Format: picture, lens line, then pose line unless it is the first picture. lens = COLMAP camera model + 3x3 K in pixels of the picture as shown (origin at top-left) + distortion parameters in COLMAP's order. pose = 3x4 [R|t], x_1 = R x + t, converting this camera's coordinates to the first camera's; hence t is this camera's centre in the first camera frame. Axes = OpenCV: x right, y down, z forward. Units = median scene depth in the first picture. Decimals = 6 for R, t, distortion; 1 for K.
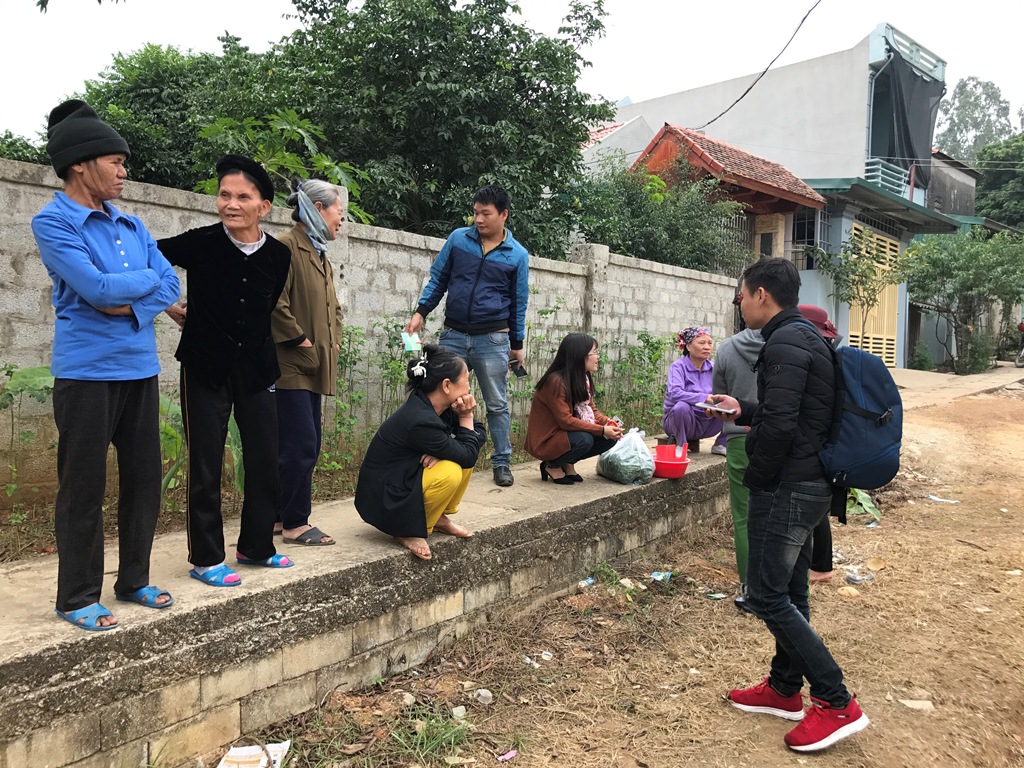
lens RADIAL K [[883.5, 0, 509.4], [0, 883.5, 388.2], [0, 0, 1]] dist [0.029886, -0.049811]
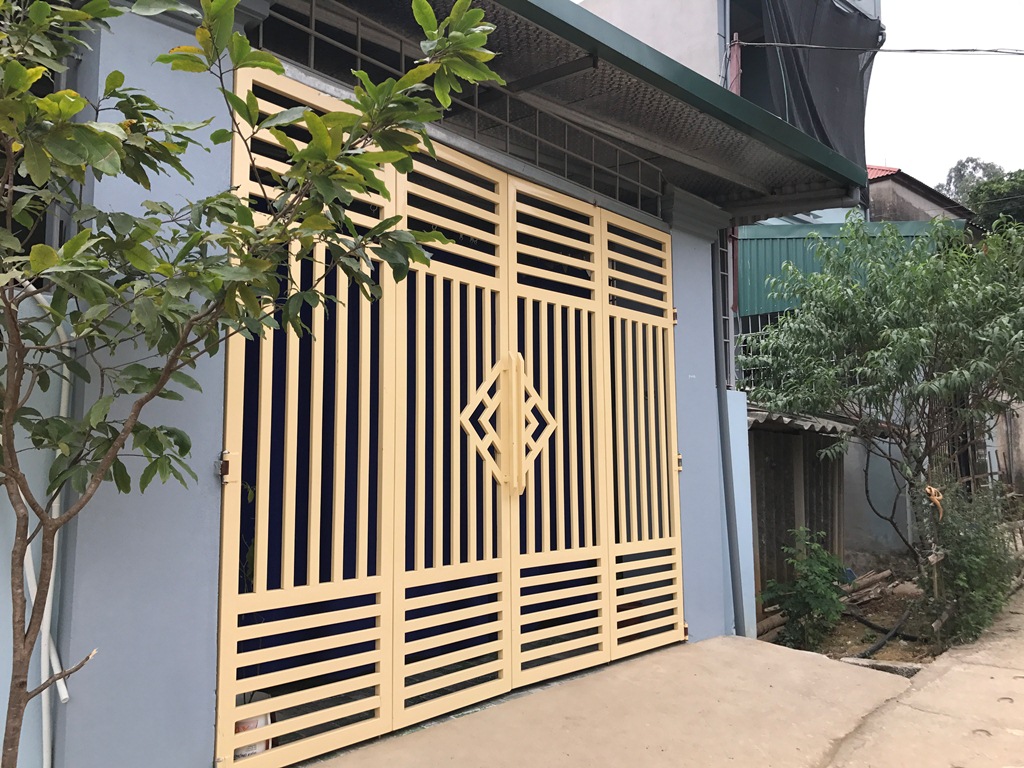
lens RADIAL K [[883.5, 0, 510.2], [0, 883.5, 377.7], [0, 0, 1]] dist [0.029886, -0.049811]
pose [[0.999120, -0.033189, -0.025639, 0.354791], [0.029164, 0.989155, -0.143951, -0.064145], [0.030138, 0.143077, 0.989253, 0.632843]]
